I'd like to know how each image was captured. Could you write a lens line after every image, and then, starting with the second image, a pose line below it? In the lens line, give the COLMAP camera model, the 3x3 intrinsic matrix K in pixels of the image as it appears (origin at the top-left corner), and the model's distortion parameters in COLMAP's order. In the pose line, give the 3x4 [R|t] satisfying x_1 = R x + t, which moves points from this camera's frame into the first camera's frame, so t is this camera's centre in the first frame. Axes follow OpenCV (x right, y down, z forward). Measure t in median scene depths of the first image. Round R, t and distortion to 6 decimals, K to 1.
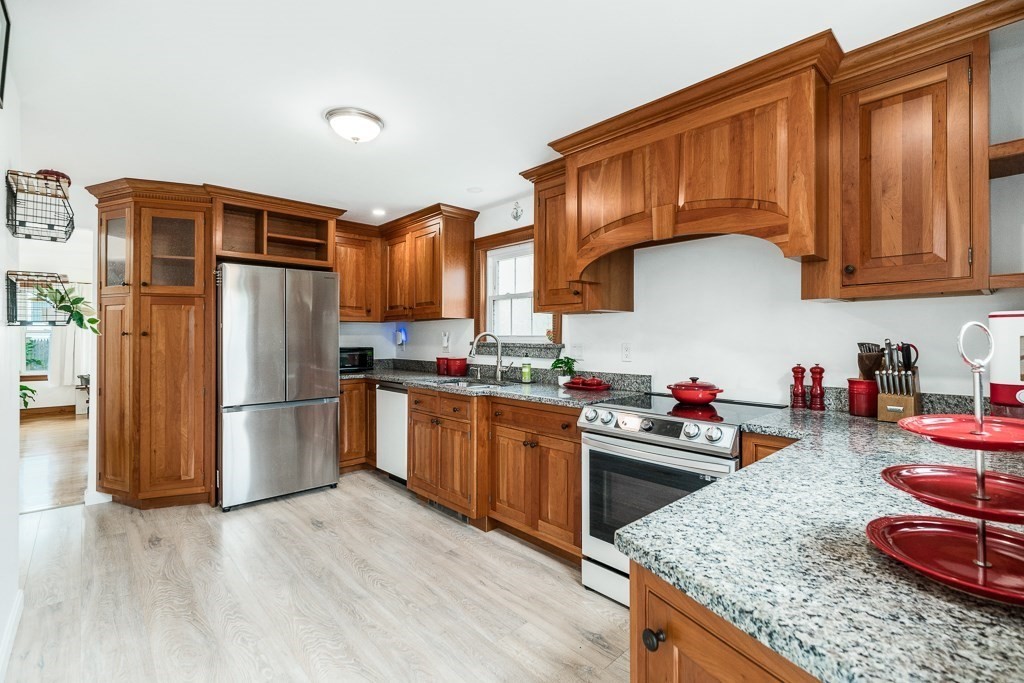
lens RADIAL K [[446.7, 0, 516.2], [0, 446.7, 332.2], [0, 0, 1]] dist [-0.000832, -0.000100]
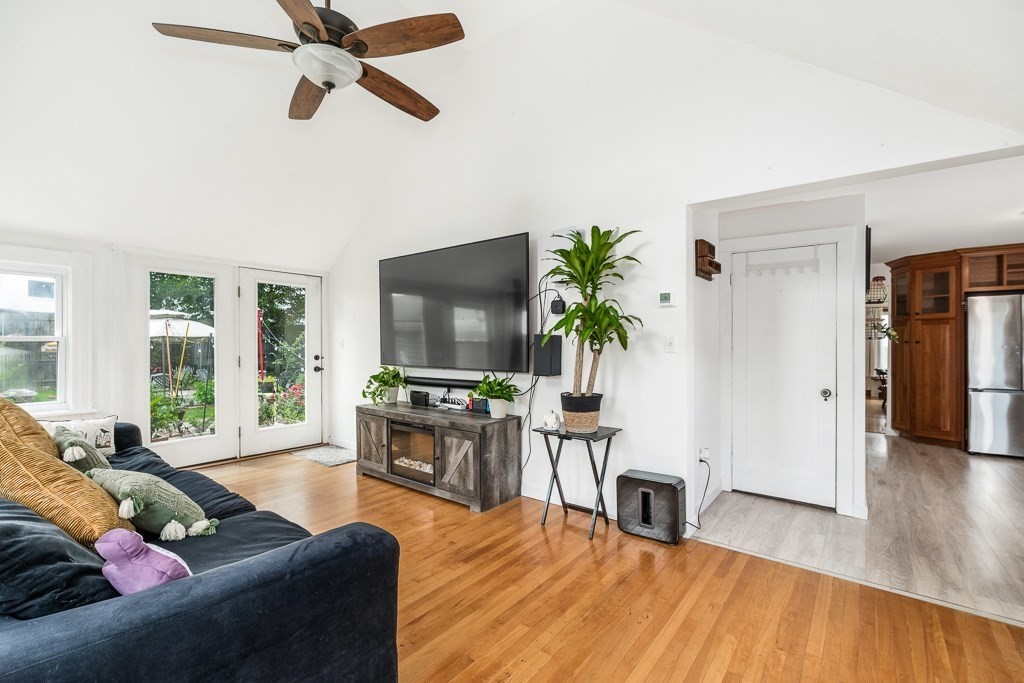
lens RADIAL K [[452.0, 0, 512.0], [0, 452.0, 341.5], [0, 0, 1]] dist [-0.000974, -0.000553]
pose [[0.141524, -0.000450, -0.989935, 0.695741], [0.006850, 0.999976, 0.000525, -0.009854], [0.989911, -0.006856, 0.141524, -0.826440]]
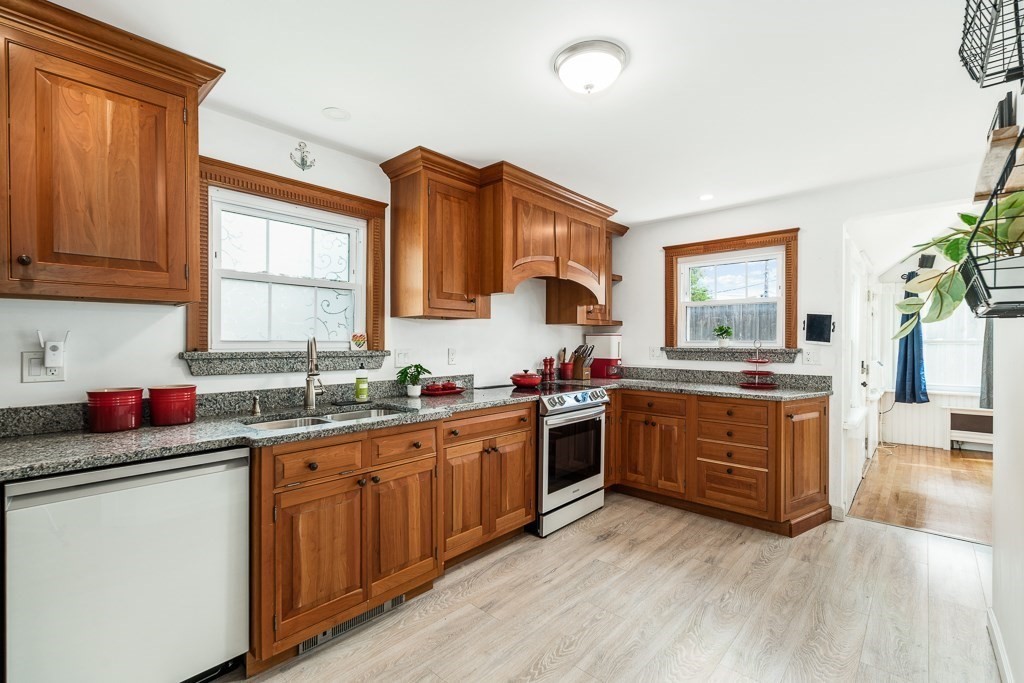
lens RADIAL K [[452.0, 0, 512.0], [0, 452.0, 341.5], [0, 0, 1]] dist [-0.000974, -0.000553]
pose [[-0.063089, 0.002180, 0.998006, -0.787856], [-0.009210, 0.999954, -0.002766, 0.008872], [-0.997965, -0.009366, -0.063066, 0.818174]]
